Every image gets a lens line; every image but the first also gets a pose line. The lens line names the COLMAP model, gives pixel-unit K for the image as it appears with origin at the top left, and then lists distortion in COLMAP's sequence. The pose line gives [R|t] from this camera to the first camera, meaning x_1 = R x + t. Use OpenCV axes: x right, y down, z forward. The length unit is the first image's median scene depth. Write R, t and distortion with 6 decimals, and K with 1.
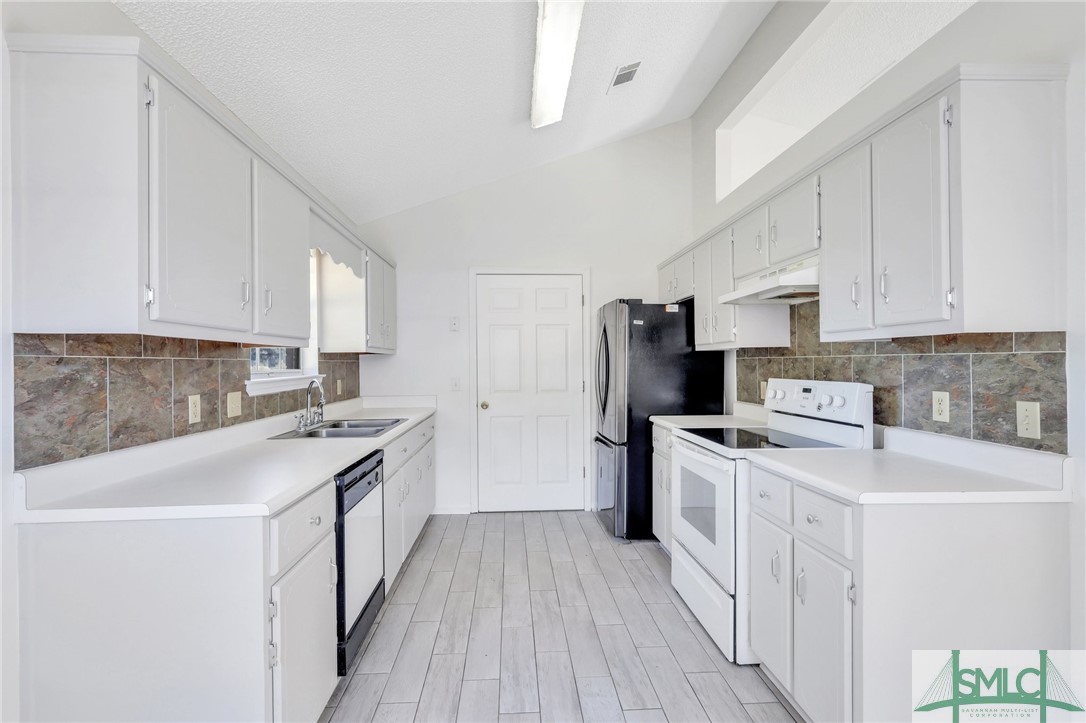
lens RADIAL K [[507.8, 0, 545.9], [0, 507.8, 363.1], [0, 0, 1]] dist [0.004758, 0.000832]
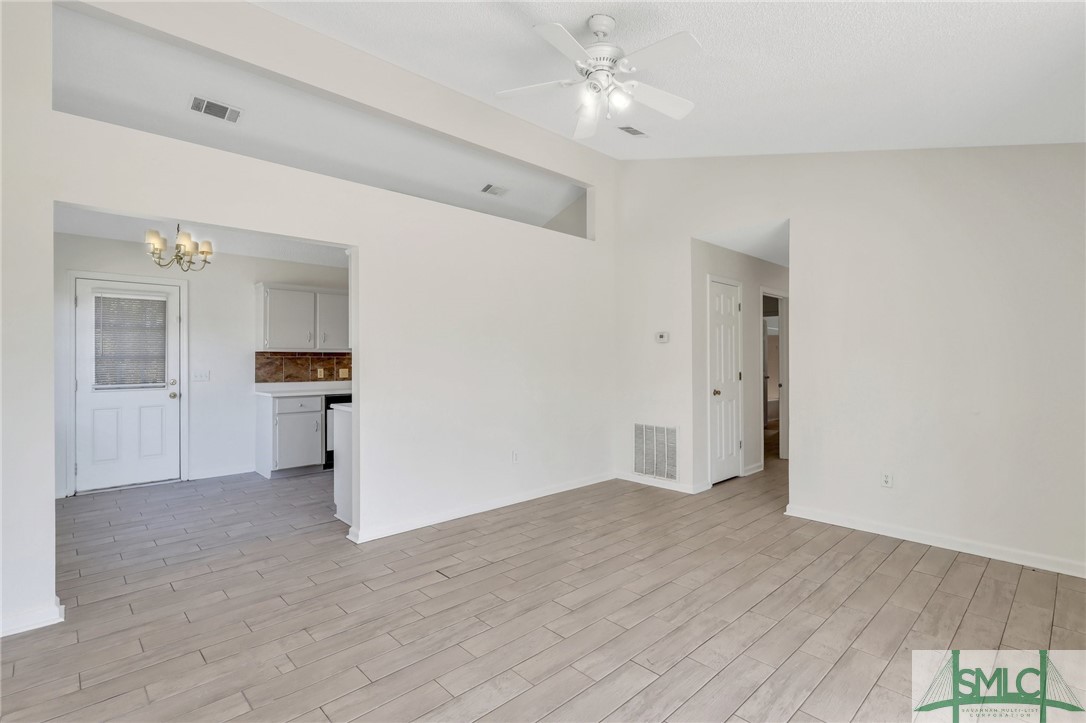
lens RADIAL K [[507.8, 0, 534.6], [0, 507.8, 356.0], [0, 0, 1]] dist [0.004758, 0.000832]
pose [[0.630209, 0.000839, -0.776425, 2.602758], [-0.003076, 0.999994, -0.001416, -0.015122], [0.776420, 0.003280, 0.630208, 0.065330]]
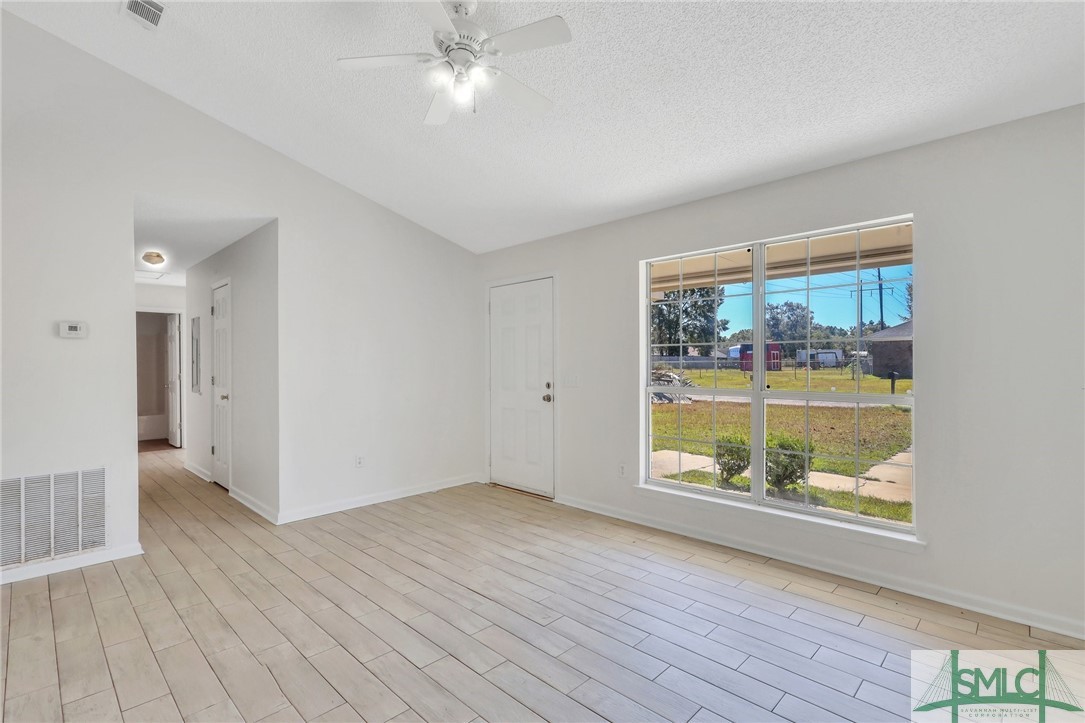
lens RADIAL K [[507.3, 0, 537.0], [0, 507.3, 368.3], [0, 0, 1]] dist [0.004758, 0.000832]
pose [[0.745981, 0.000104, 0.665967, 1.061866], [-0.005765, 0.999964, 0.006301, -0.011320], [-0.665942, -0.008539, 0.745954, -0.005161]]
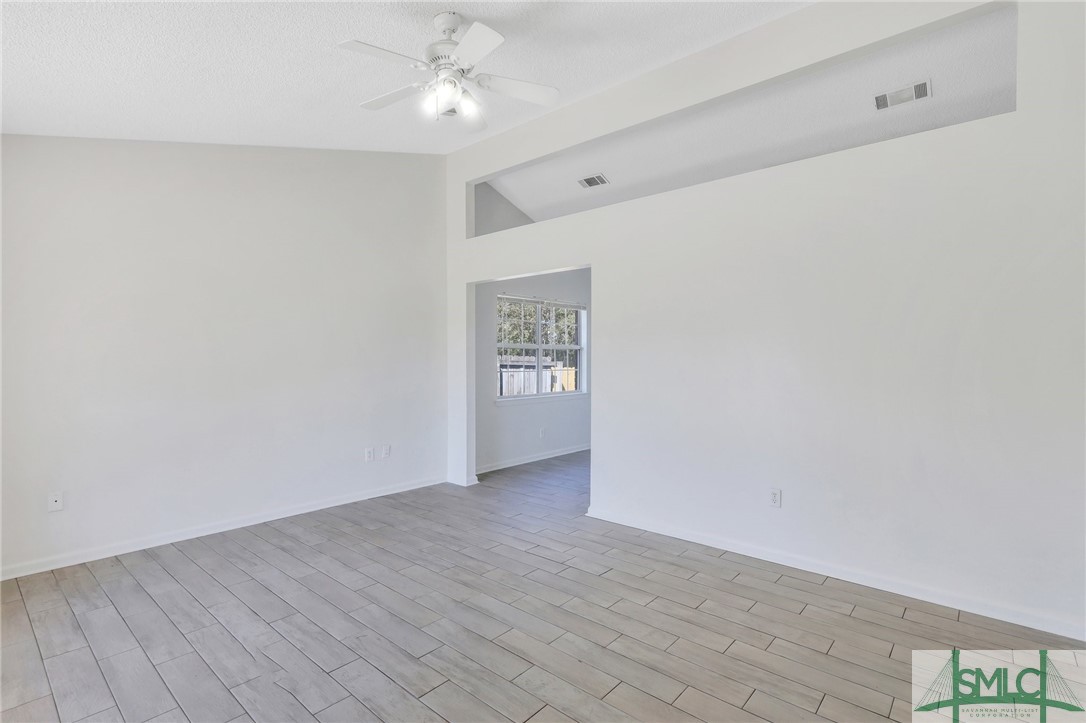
lens RADIAL K [[507.8, 0, 539.3], [0, 507.8, 357.8], [0, 0, 1]] dist [0.004758, 0.000832]
pose [[-0.704583, 0.006070, -0.709596, 2.469680], [0.005705, 0.999980, 0.002890, -0.022317], [0.709599, -0.002012, -0.704603, 2.050034]]
